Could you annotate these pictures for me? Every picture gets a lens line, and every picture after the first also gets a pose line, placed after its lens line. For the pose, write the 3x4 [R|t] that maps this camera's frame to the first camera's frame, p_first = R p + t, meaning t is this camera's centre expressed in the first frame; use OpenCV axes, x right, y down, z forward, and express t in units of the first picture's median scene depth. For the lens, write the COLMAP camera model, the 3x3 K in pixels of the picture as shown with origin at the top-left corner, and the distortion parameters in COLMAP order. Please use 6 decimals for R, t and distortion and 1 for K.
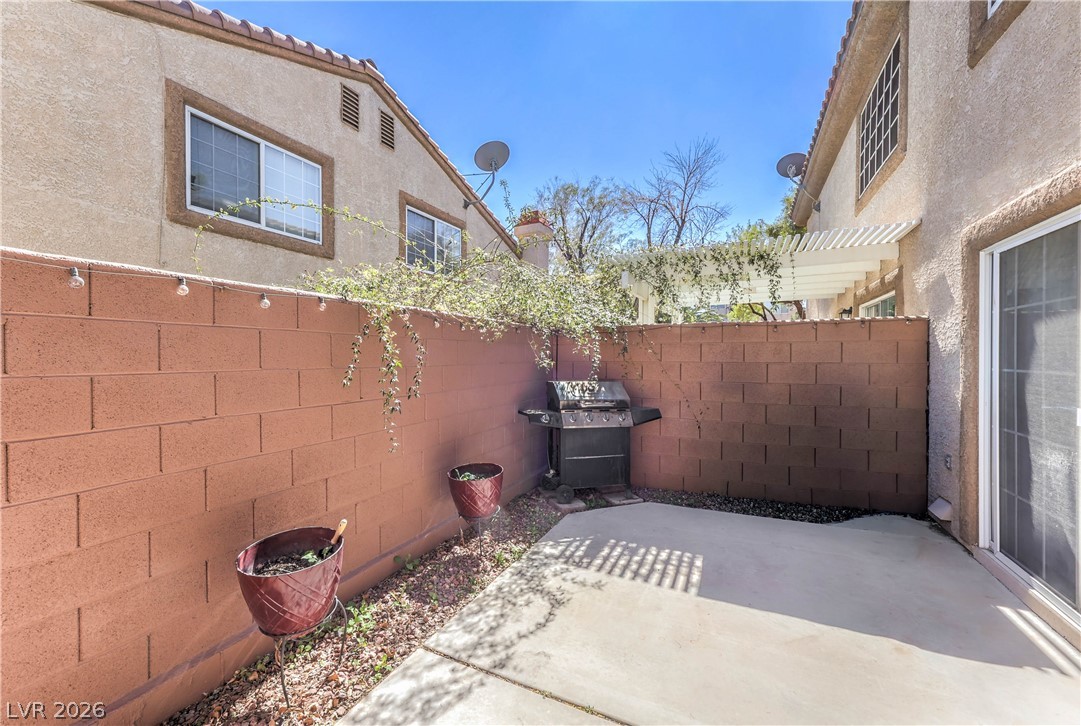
lens RADIAL K [[436.3, 0, 546.7], [0, 436.3, 360.0], [0, 0, 1]] dist [0.011597, 0.001048]
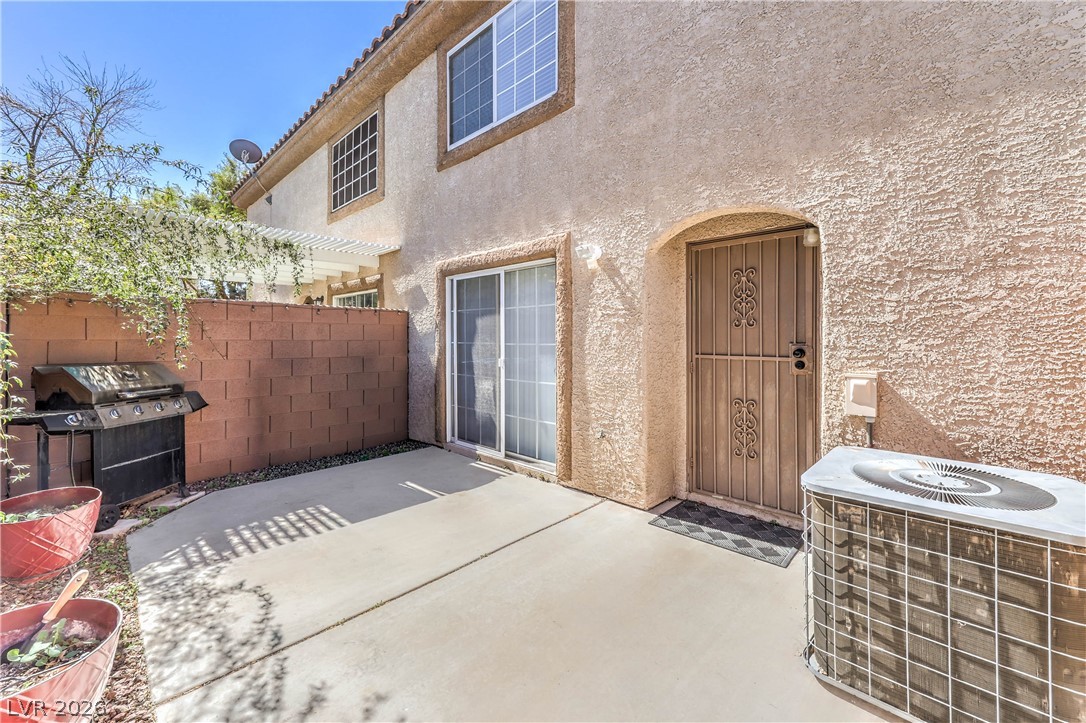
lens RADIAL K [[438.3, 0, 519.9], [0, 438.3, 336.3], [0, 0, 1]] dist [0.011597, 0.001048]
pose [[0.355941, 0.005829, 0.934490, -0.545399], [0.004835, 0.999956, -0.008079, 0.010525], [-0.934496, 0.007394, 0.355897, 0.084016]]
